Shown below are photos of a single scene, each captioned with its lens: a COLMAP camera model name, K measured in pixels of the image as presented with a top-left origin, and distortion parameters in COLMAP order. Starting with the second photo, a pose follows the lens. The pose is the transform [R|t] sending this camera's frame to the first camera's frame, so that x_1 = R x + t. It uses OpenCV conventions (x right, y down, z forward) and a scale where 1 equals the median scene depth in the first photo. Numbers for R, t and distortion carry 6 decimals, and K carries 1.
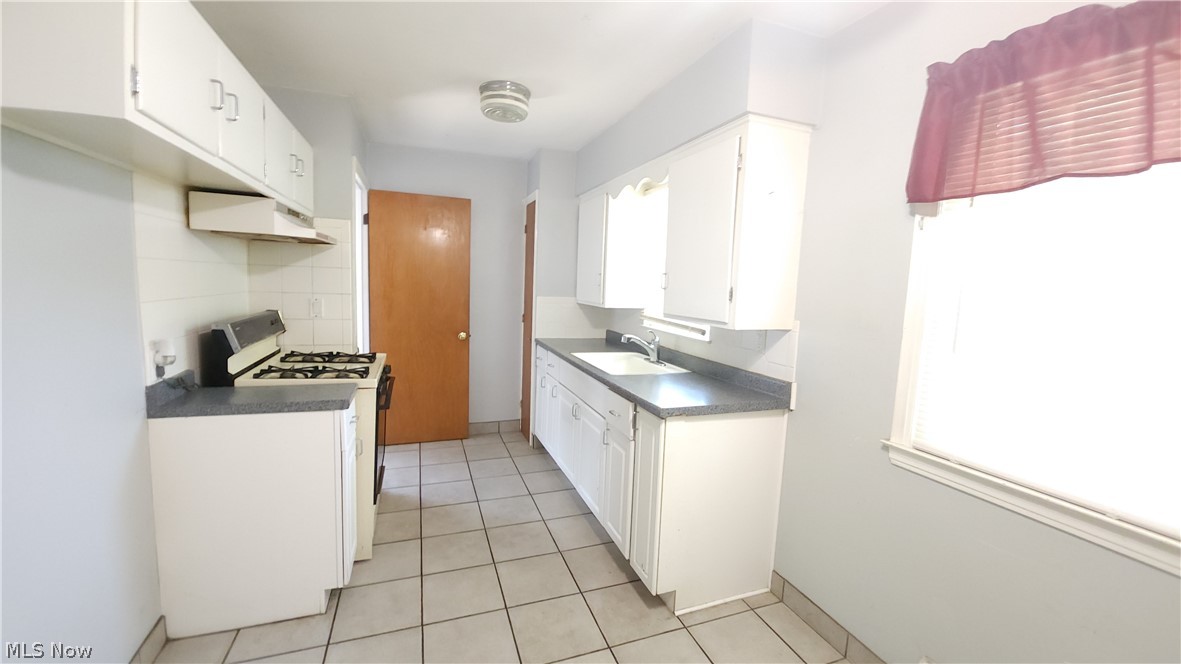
lens RADIAL K [[457.4, 0, 589.3], [0, 457.4, 328.5], [0, 0, 1]] dist [-0.025199, -0.000527]
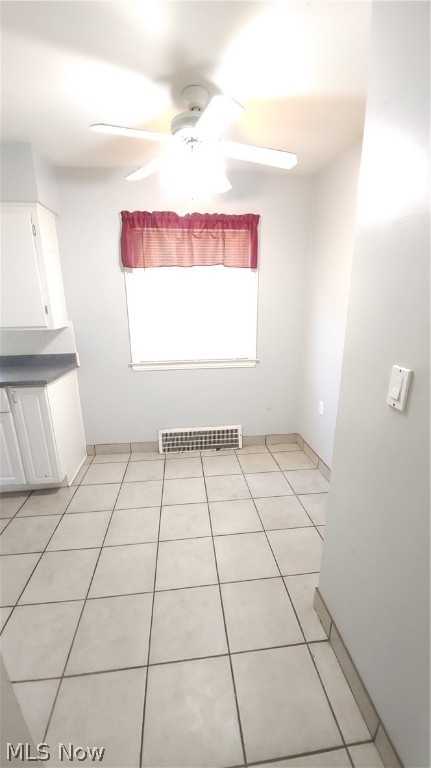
lens RADIAL K [[297.5, 0, 214.5], [0, 297.5, 384.5], [0, 0, 1]] dist [-0.025199, -0.000527]
pose [[0.244014, -0.296378, 0.923373, -0.667963], [0.115716, 0.954251, 0.275709, -0.036864], [-0.962843, 0.039573, 0.267146, 0.076953]]
